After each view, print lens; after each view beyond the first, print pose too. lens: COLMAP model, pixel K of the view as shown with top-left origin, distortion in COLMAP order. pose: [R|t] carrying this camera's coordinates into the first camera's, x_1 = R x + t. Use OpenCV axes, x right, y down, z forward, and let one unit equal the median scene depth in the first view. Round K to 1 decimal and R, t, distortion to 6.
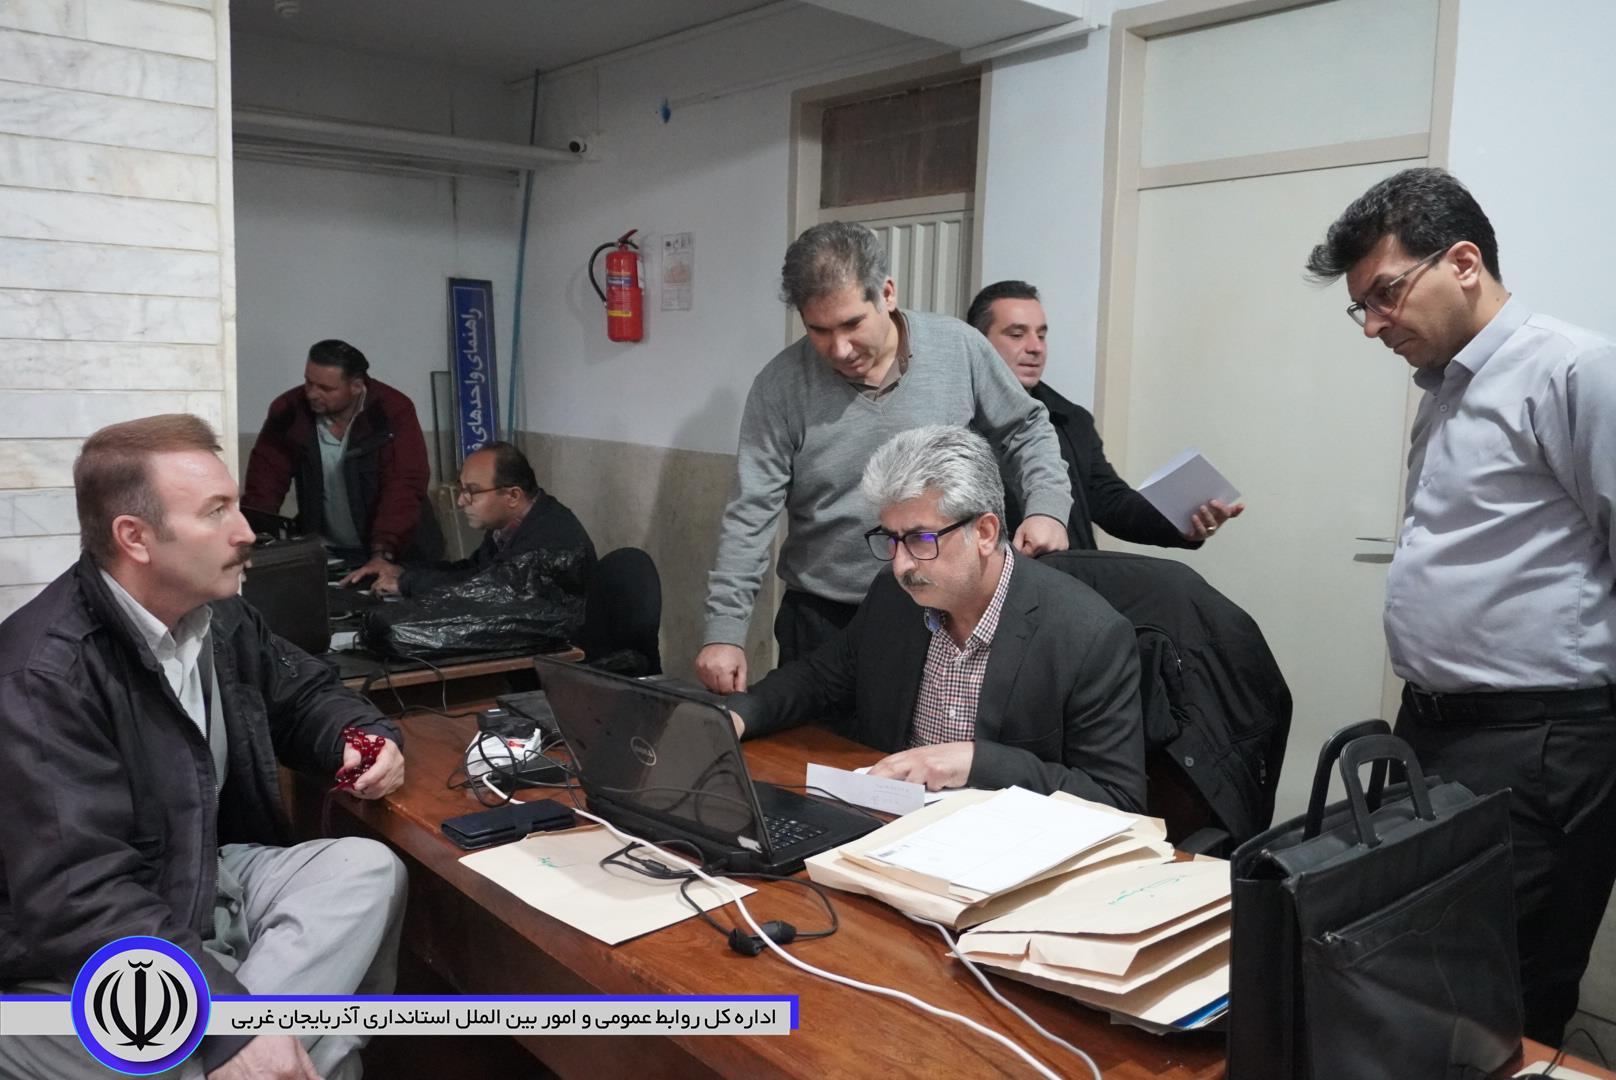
lens RADIAL K [[1268.5, 0, 815.5], [0, 1268.5, 531.1], [0, 0, 1]] dist [-0.038710, 0.014599]
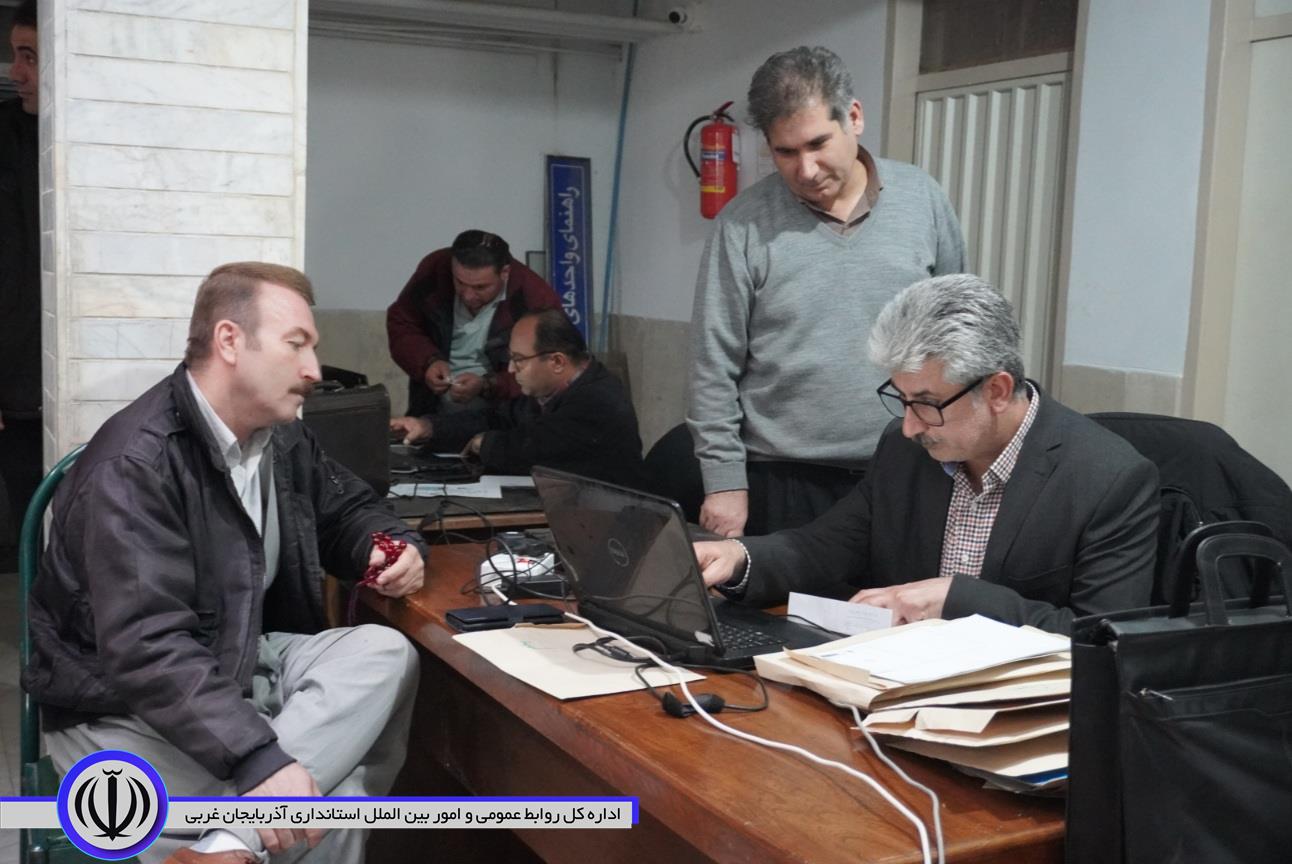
lens RADIAL K [[1445.2, 0, 640.4], [0, 1445.2, 434.5], [0, 0, 1]] dist [-0.031403, 0.000000]
pose [[0.971179, 0.032855, -0.236078, 0.143191], [-0.036276, 0.999290, -0.010161, 0.067541], [0.235576, 0.018433, 0.971681, -0.177781]]
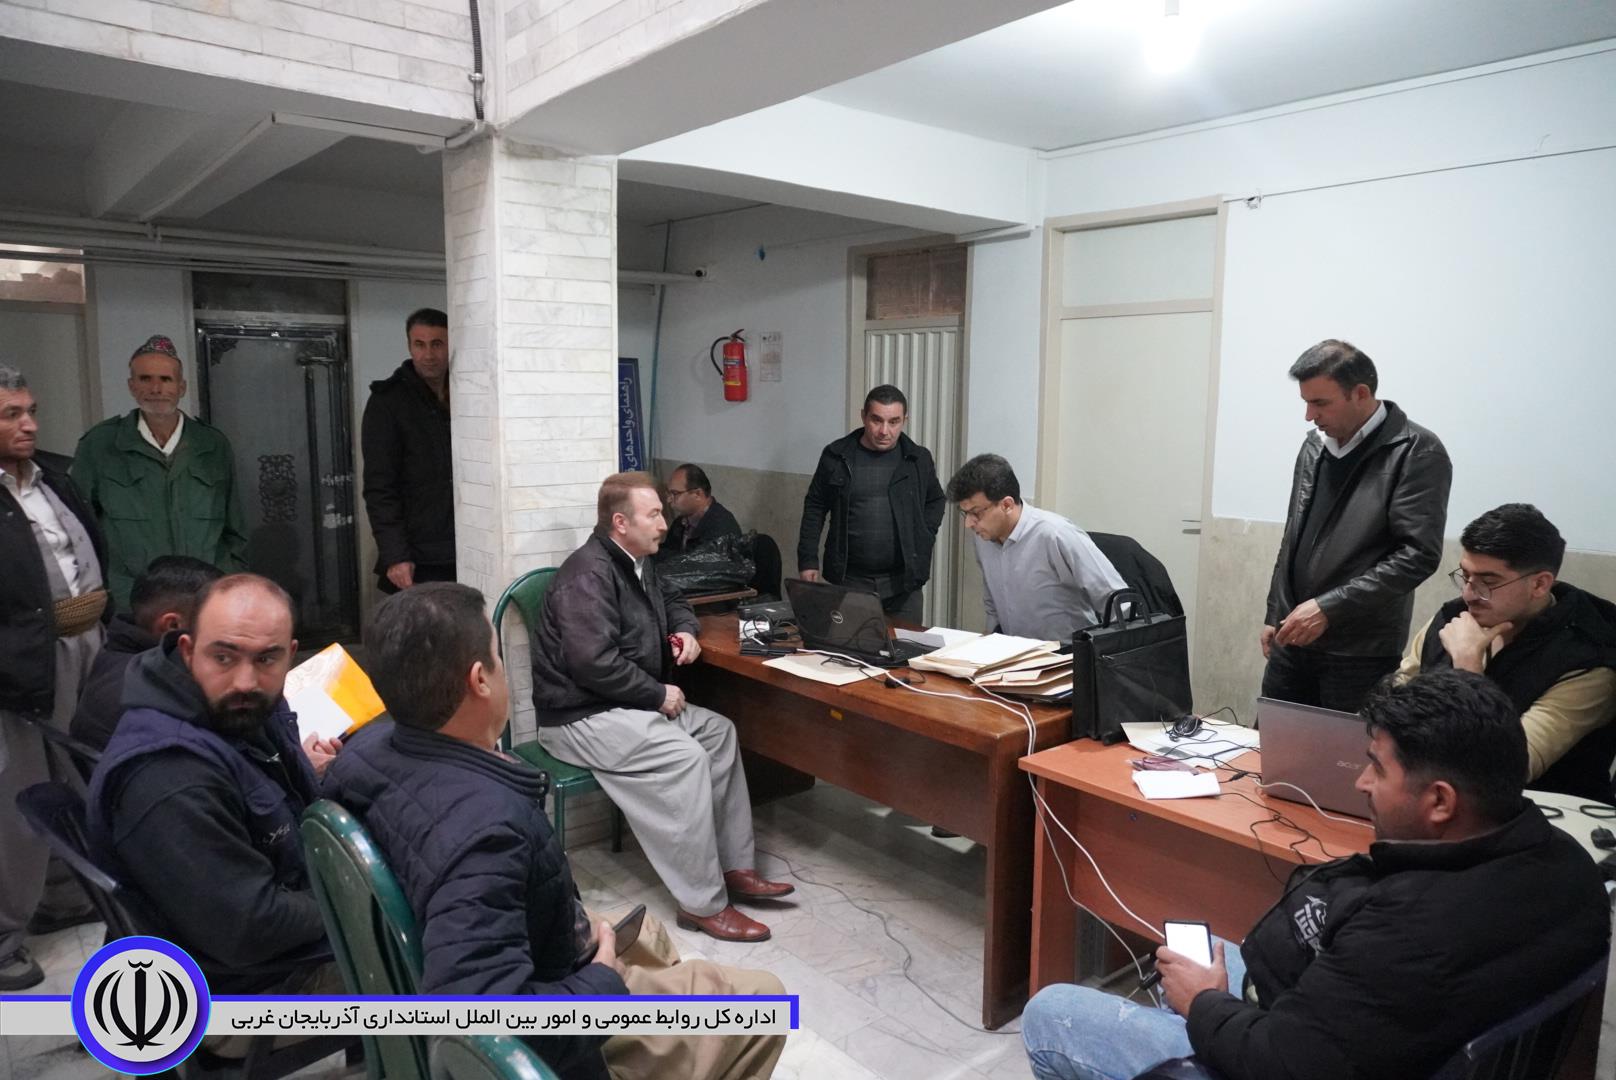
lens RADIAL K [[1085.3, 0, 810.1], [0, 1085.3, 528.8], [0, 0, 1]] dist [-0.037110, -0.000606]
pose [[0.999784, -0.018640, -0.009183, -0.133111], [0.018690, 0.999811, 0.005336, -0.000863], [0.009082, -0.005506, 0.999944, -0.818127]]
